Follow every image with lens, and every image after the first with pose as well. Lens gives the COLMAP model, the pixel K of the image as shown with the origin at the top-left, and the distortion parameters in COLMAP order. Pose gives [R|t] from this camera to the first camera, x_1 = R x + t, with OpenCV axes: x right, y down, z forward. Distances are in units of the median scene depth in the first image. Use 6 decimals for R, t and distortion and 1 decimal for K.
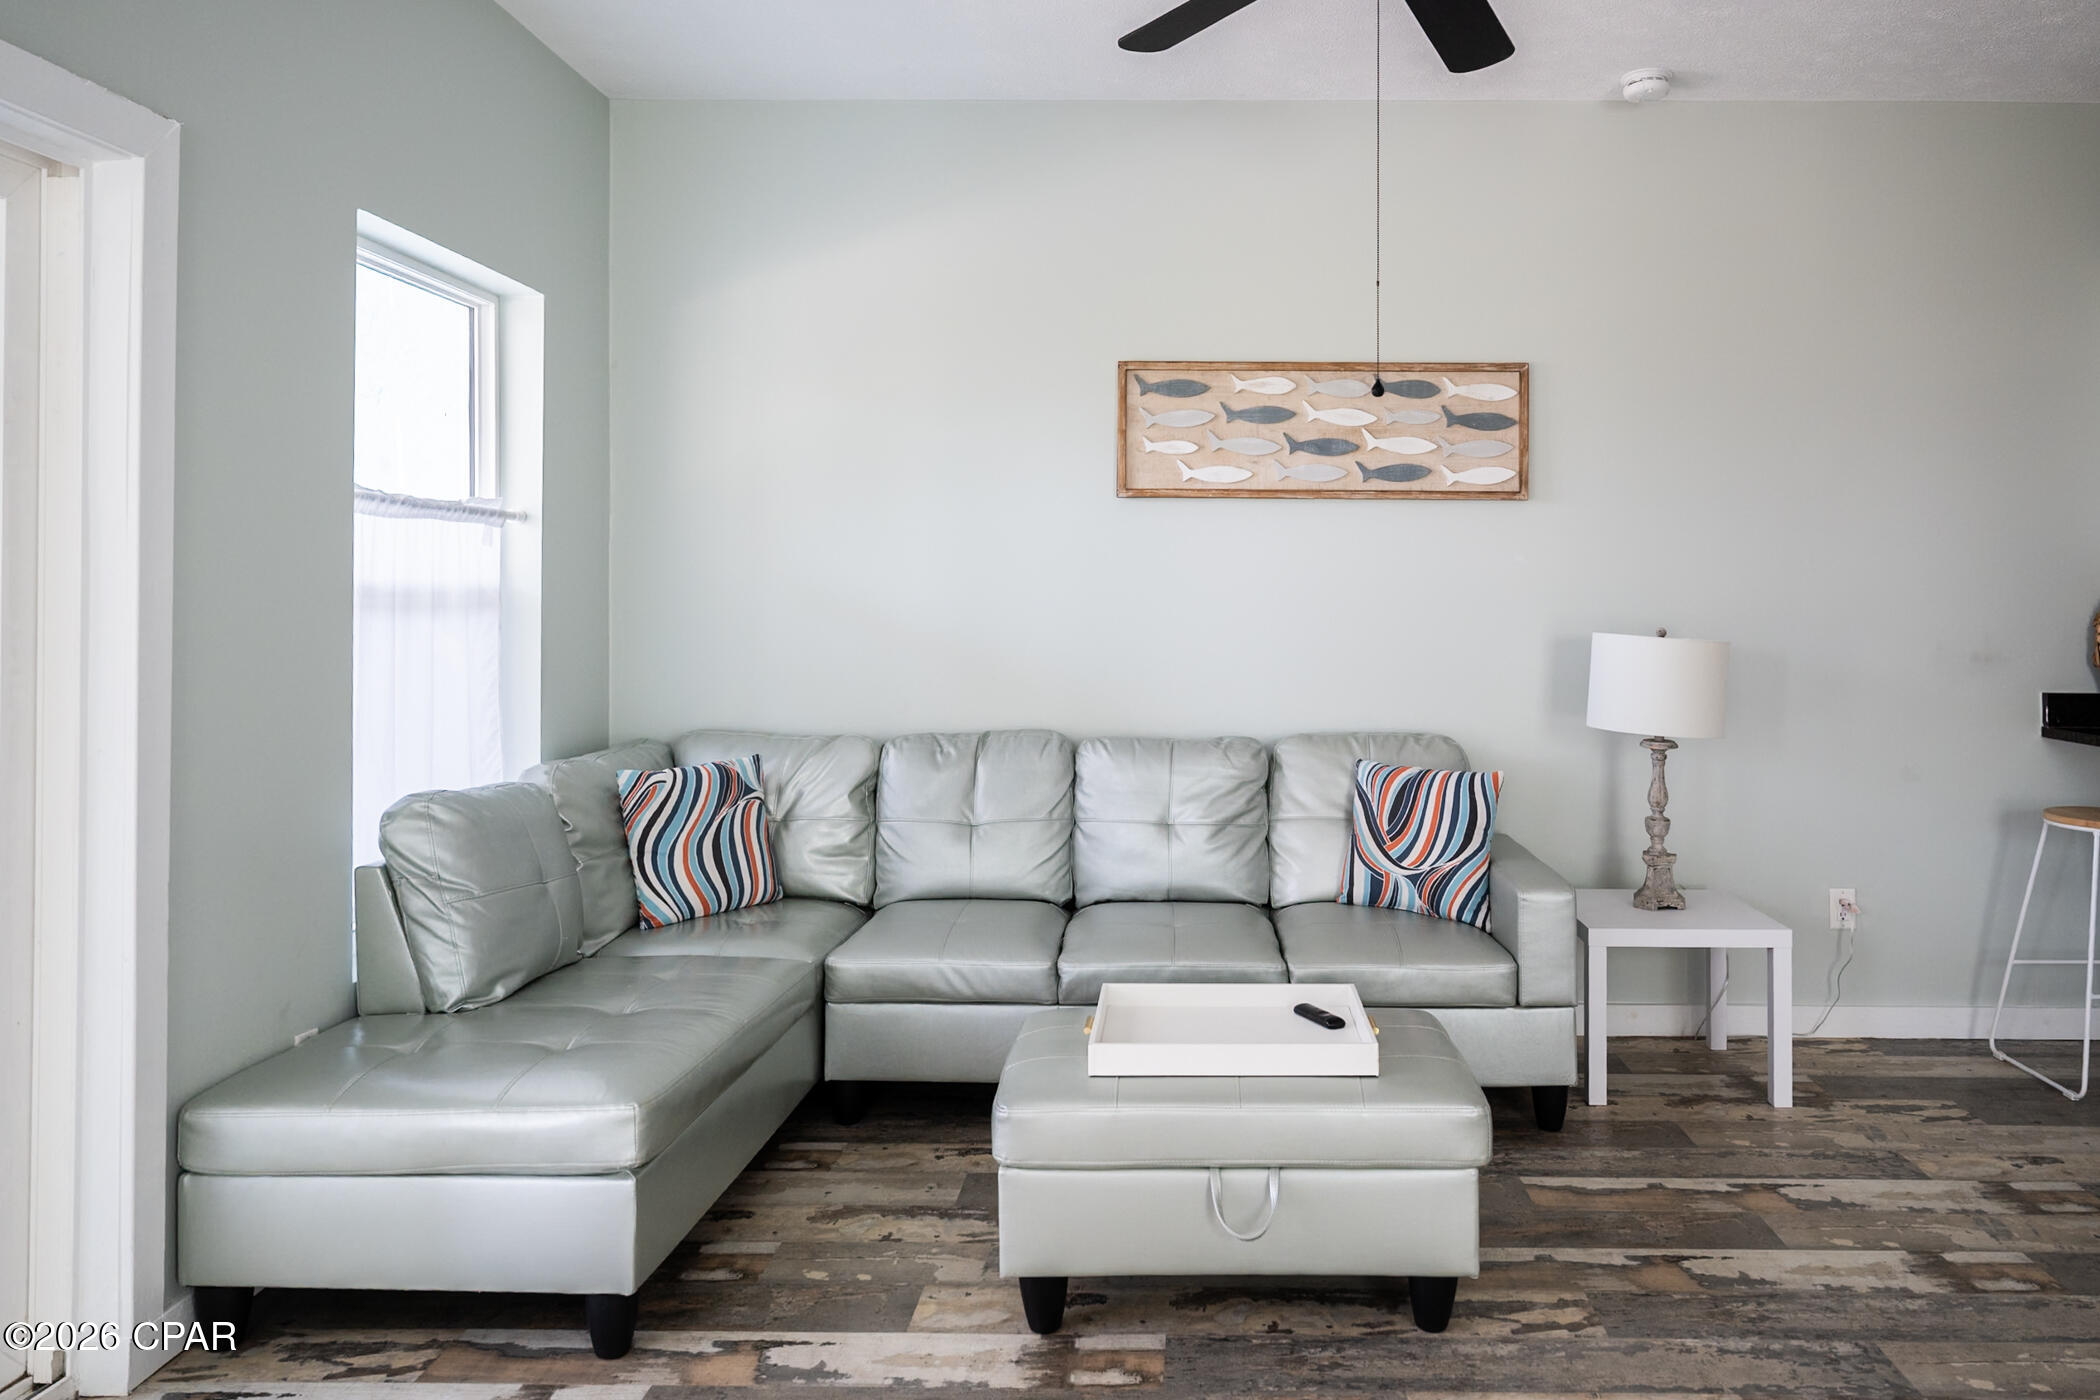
lens RADIAL K [[1521.8, 0, 1139.1], [0, 1521.8, 548.4], [0, 0, 1]] dist [0.003076, -0.000710]
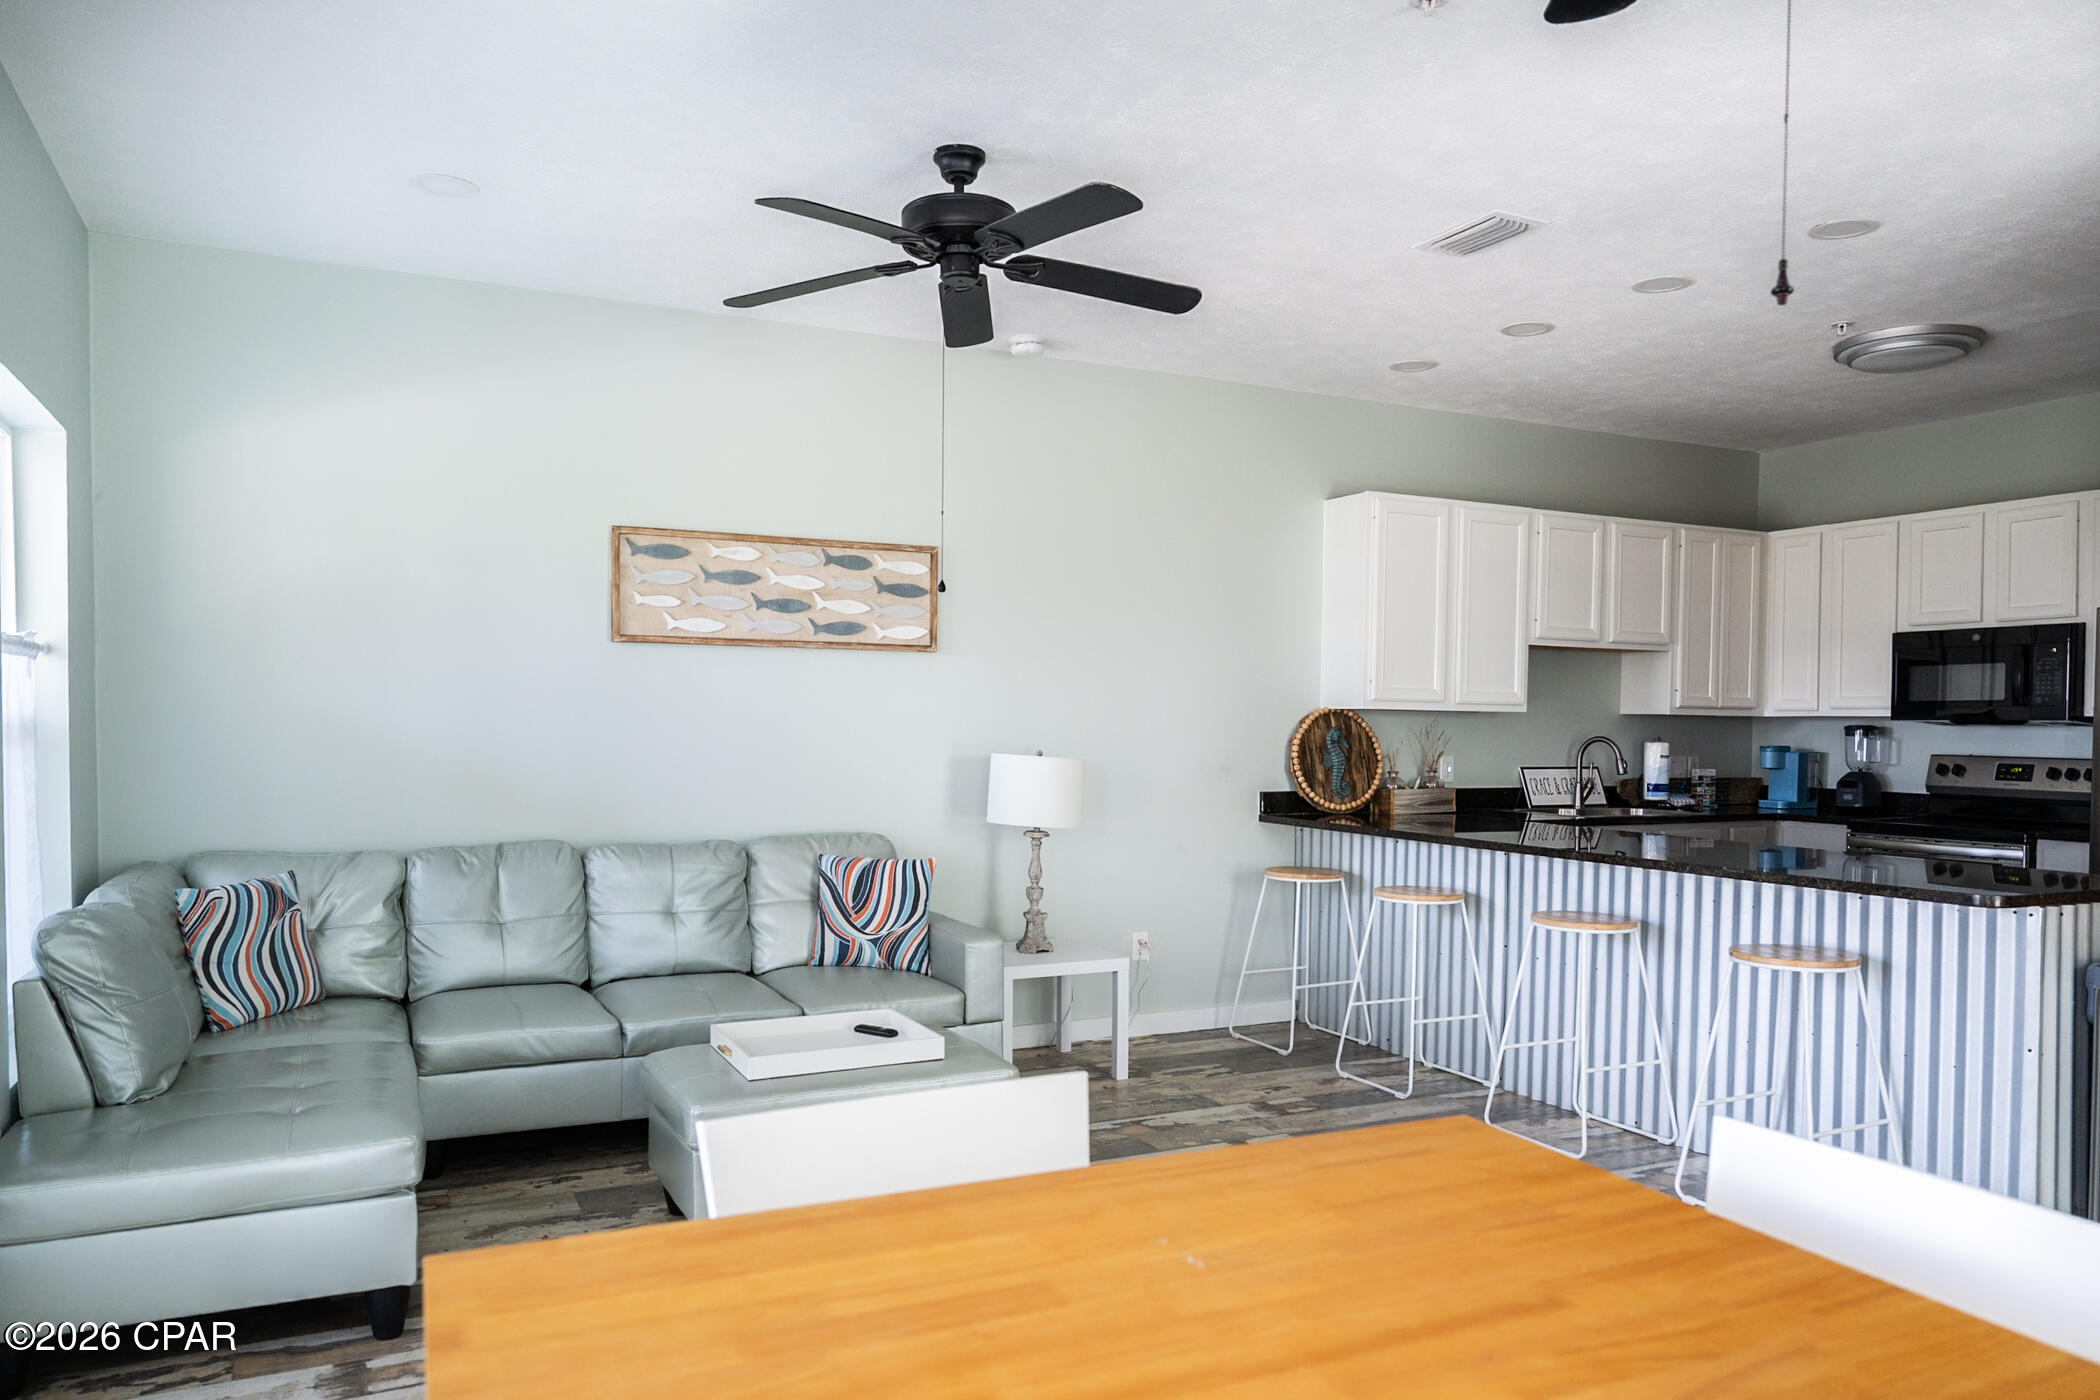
lens RADIAL K [[1521.8, 0, 1029.0], [0, 1521.8, 720.6], [0, 0, 1]] dist [0.003076, -0.000710]
pose [[0.890874, 0.001942, 0.454246, -0.296524], [-0.018519, 0.999315, 0.032049, -0.018339], [-0.453873, -0.036964, 0.890300, -0.223487]]
